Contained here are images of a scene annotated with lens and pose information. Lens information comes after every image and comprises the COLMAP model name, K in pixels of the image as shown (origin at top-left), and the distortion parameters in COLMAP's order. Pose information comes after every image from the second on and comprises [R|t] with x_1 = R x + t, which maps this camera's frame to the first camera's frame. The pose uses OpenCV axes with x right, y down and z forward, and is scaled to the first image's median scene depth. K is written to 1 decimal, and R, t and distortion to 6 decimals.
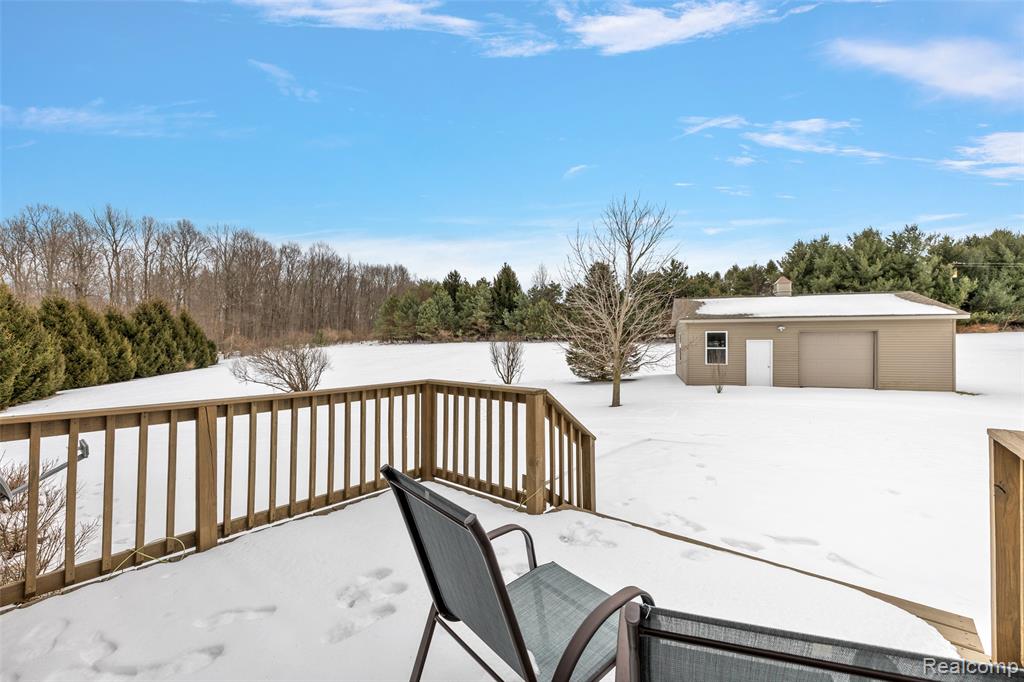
lens RADIAL K [[428.8, 0, 510.2], [0, 428.8, 341.4], [0, 0, 1]] dist [0.000041, 0.000278]
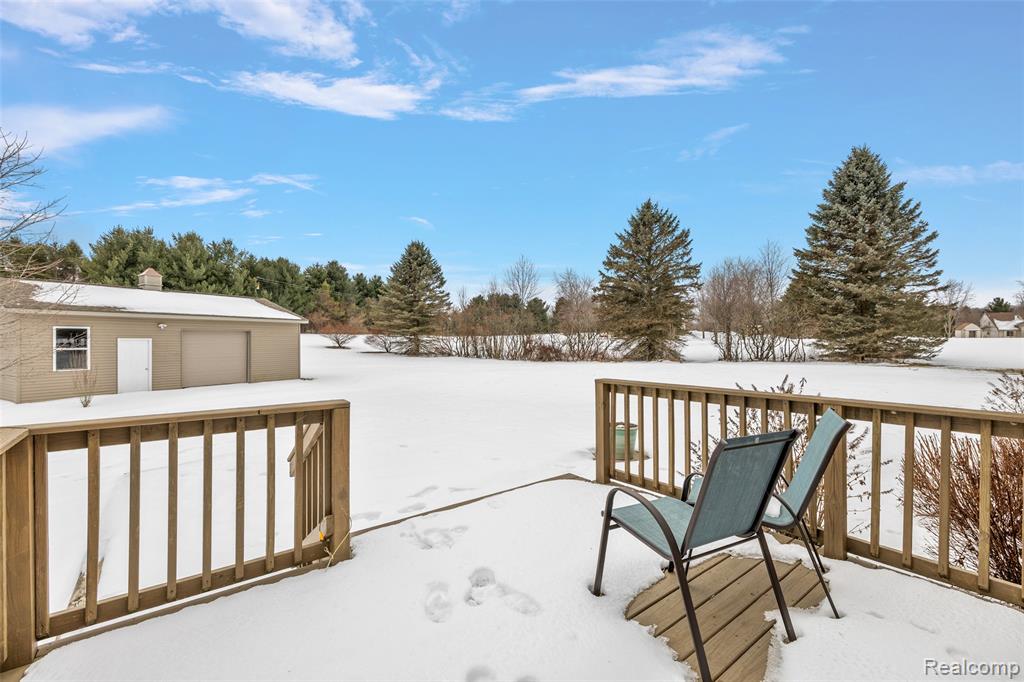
lens RADIAL K [[428.8, 0, 510.2], [0, 428.8, 341.4], [0, 0, 1]] dist [0.000041, 0.000278]
pose [[0.204647, 0.000456, 0.978836, -0.032762], [-0.002747, 0.999996, 0.000109, 0.000150], [-0.978832, -0.002711, 0.204647, 0.027249]]
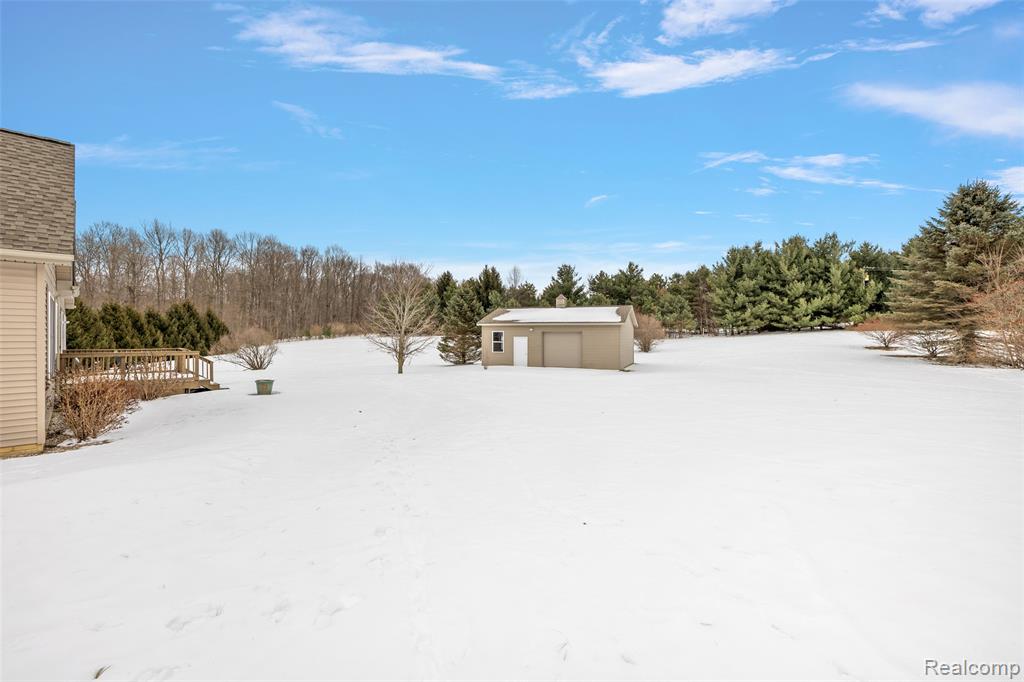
lens RADIAL K [[428.8, 0, 510.2], [0, 428.8, 341.4], [0, 0, 1]] dist [0.000041, 0.000278]
pose [[0.996916, 0.009307, -0.077925, 0.204698], [-0.008012, 0.999825, 0.016911, -0.003863], [0.078069, -0.016234, 0.996816, -0.174036]]
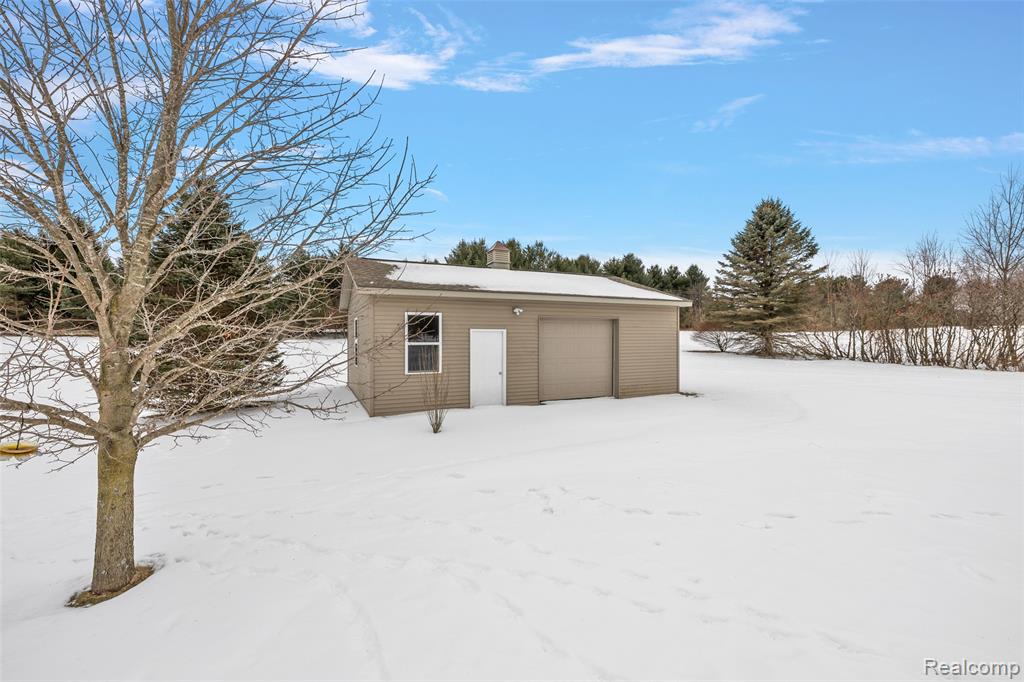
lens RADIAL K [[428.8, 0, 510.2], [0, 428.8, 341.4], [0, 0, 1]] dist [0.000041, 0.000278]
pose [[0.739354, -0.003004, 0.673310, 0.061572], [-0.002394, 0.999972, 0.007090, 0.002849], [-0.673313, -0.006854, 0.739326, 0.165199]]
